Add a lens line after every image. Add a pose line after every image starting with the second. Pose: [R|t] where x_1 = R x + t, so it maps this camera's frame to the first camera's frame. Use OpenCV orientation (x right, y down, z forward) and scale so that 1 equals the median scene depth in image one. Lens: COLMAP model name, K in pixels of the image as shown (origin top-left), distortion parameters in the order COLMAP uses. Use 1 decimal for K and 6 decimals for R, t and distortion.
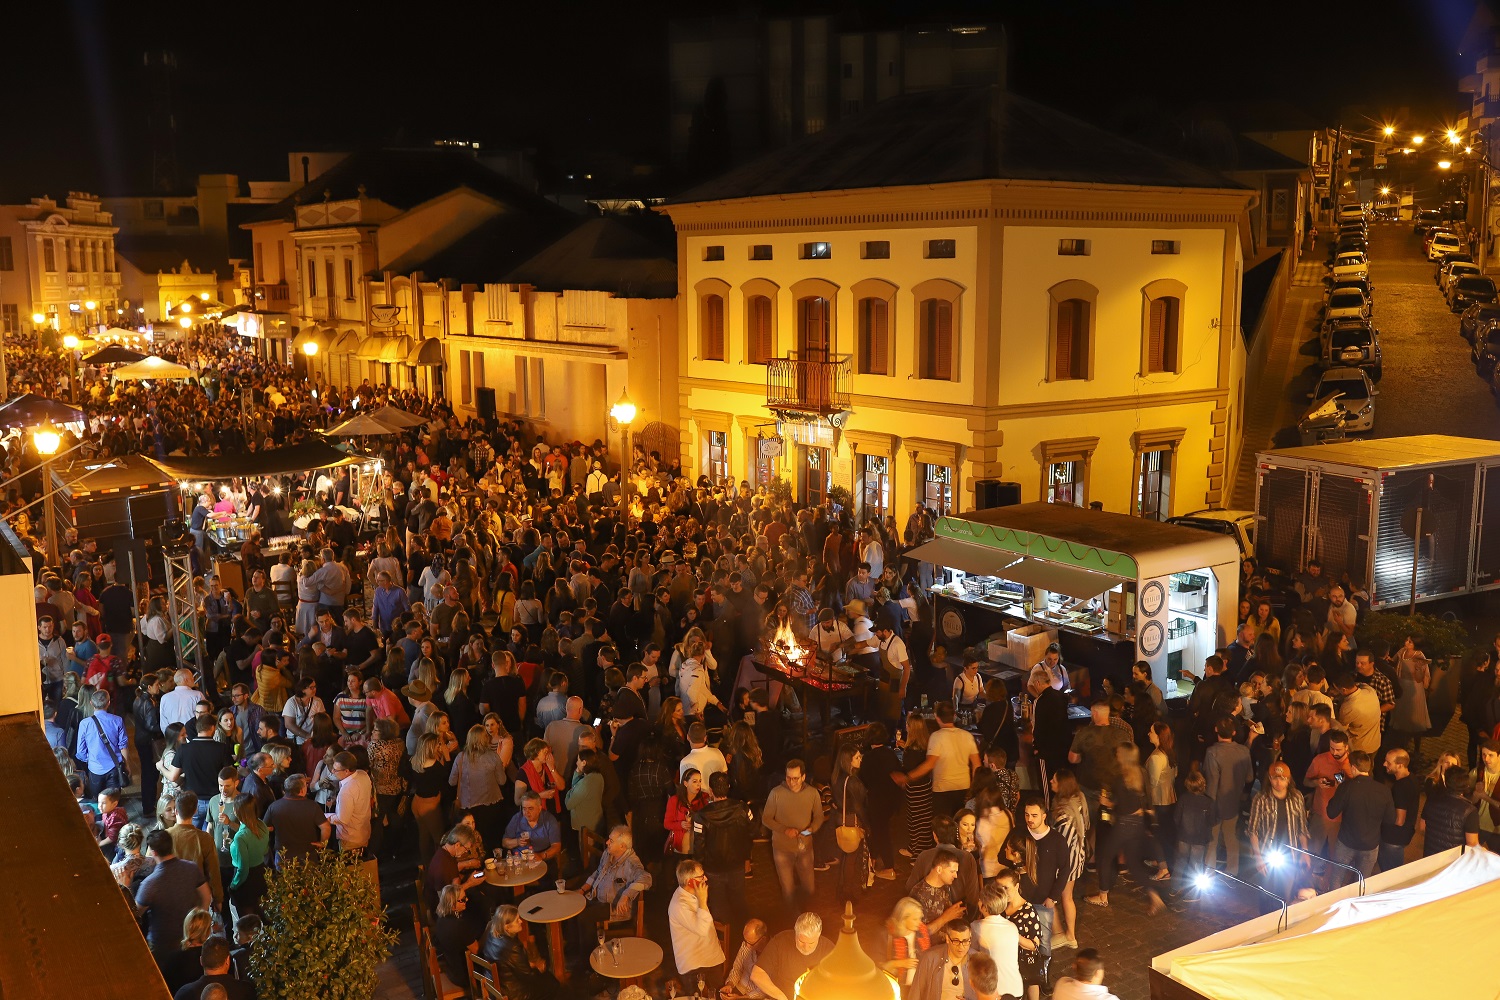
lens RADIAL K [[1450.3, 0, 750.0], [0, 1450.3, 500.0], [0, 0, 1]] dist [0.004671, 0.009747]
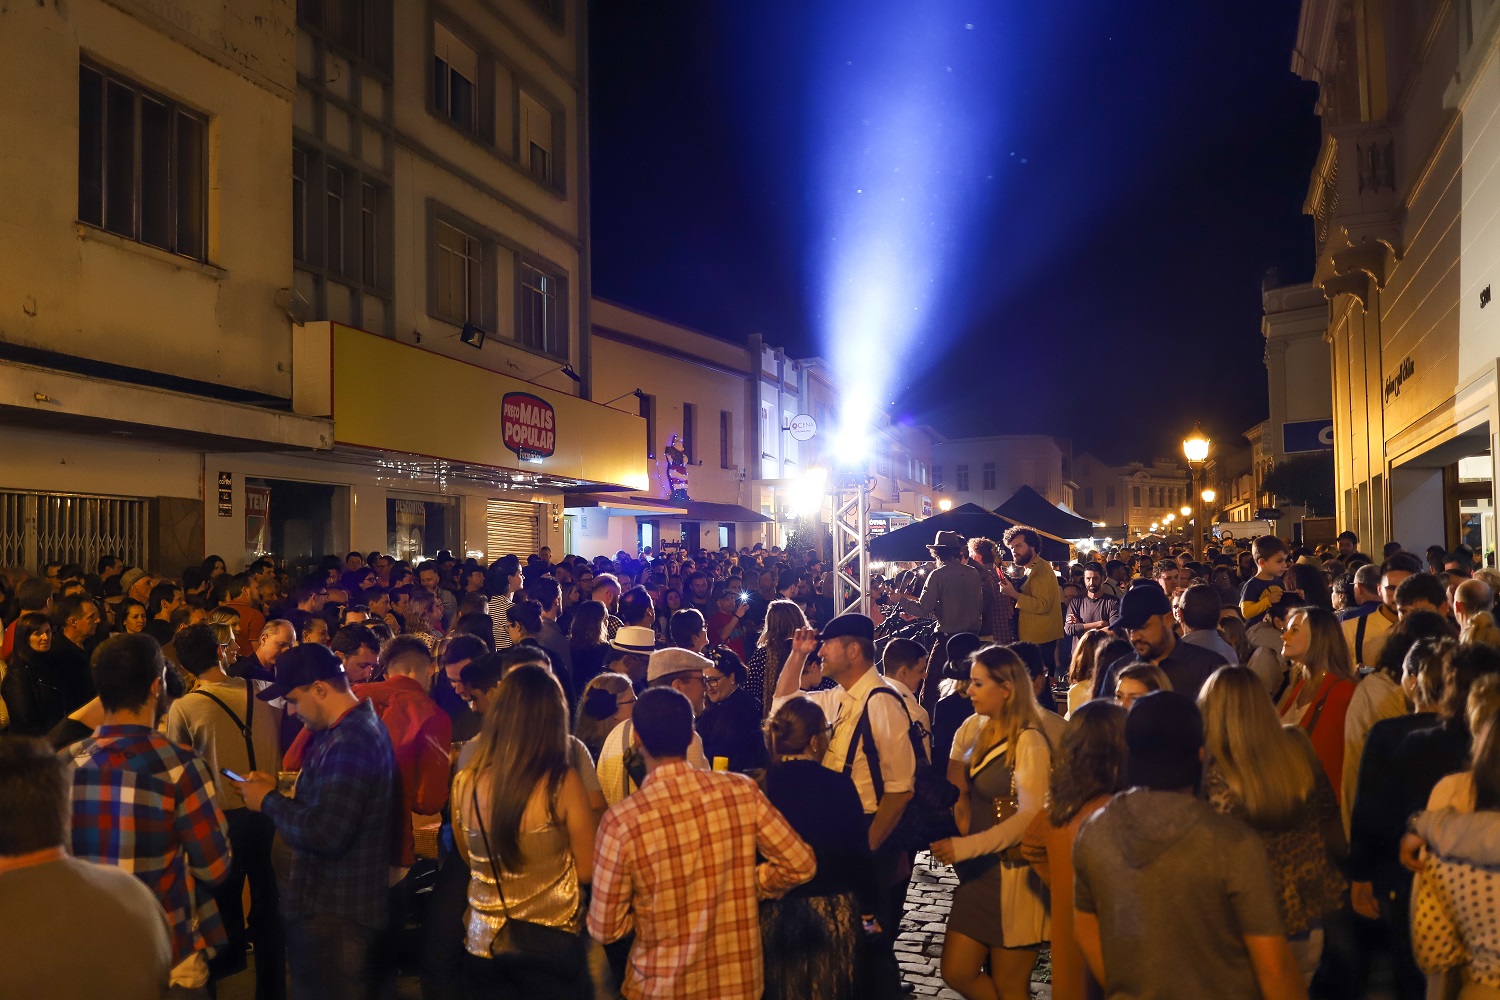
lens RADIAL K [[1450.3, 0, 750.0], [0, 1450.3, 500.0], [0, 0, 1]] dist [0.004671, 0.009747]
pose [[0.693496, -0.033555, -0.719679, 0.367018], [-0.101015, 0.984519, -0.143242, 0.105757], [0.713344, 0.172036, 0.679370, -0.386482]]
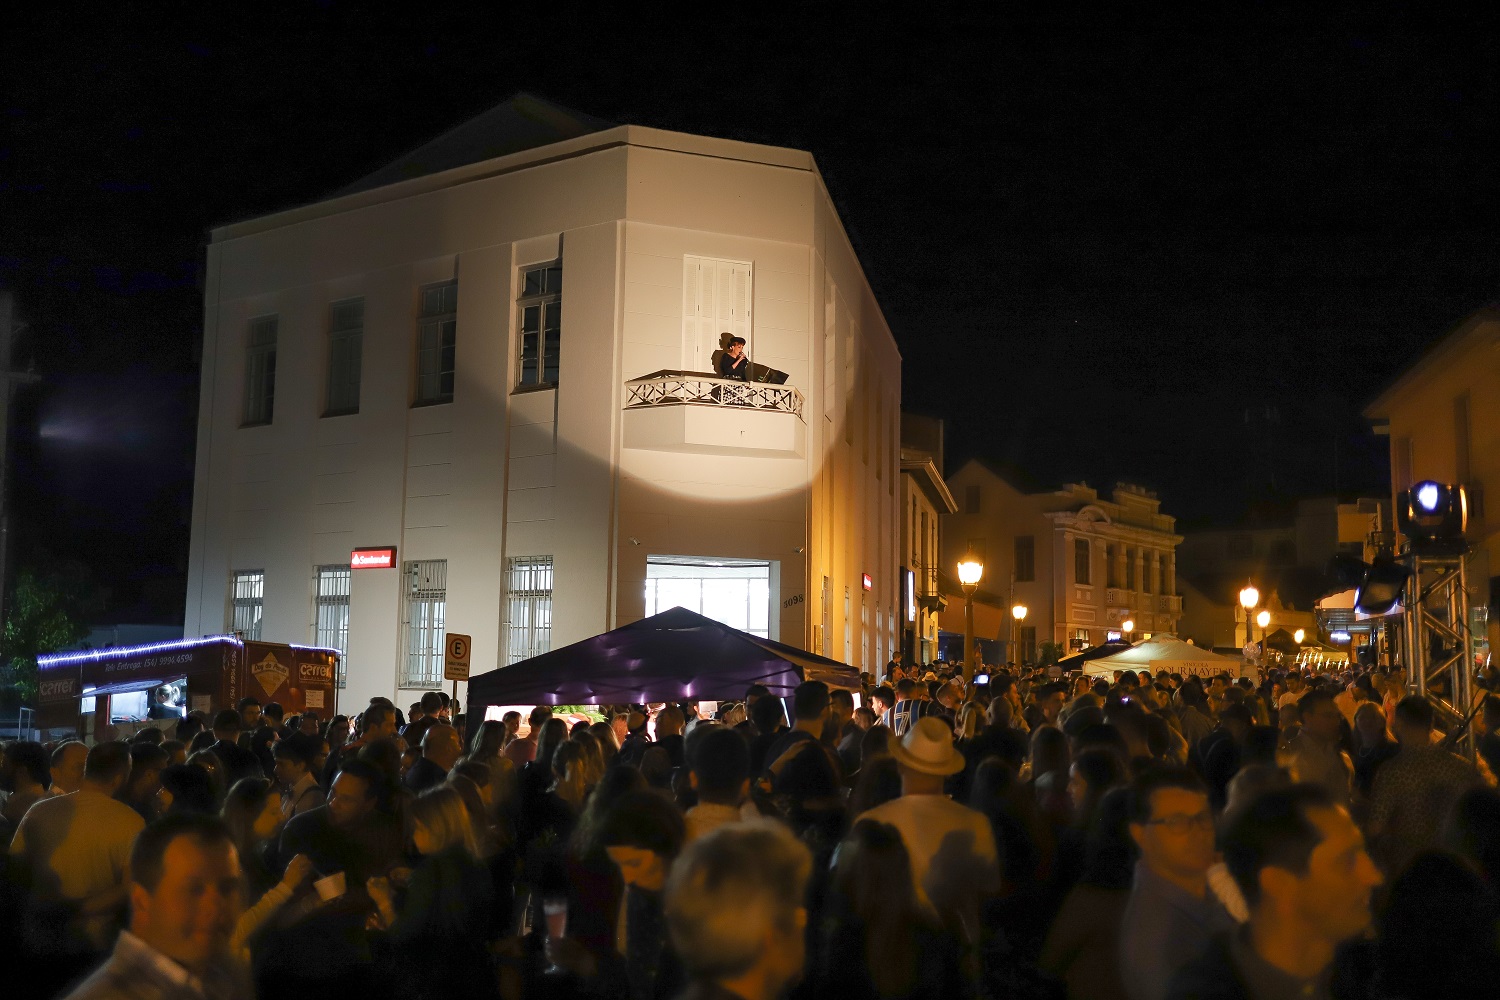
lens RADIAL K [[1450.3, 0, 750.0], [0, 1450.3, 500.0], [0, 0, 1]] dist [0.004671, 0.009747]
pose [[0.752042, -0.065790, -0.655824, -0.129246], [-0.118279, 0.965383, -0.232476, -0.011250], [0.648416, 0.252402, 0.718227, 0.359367]]
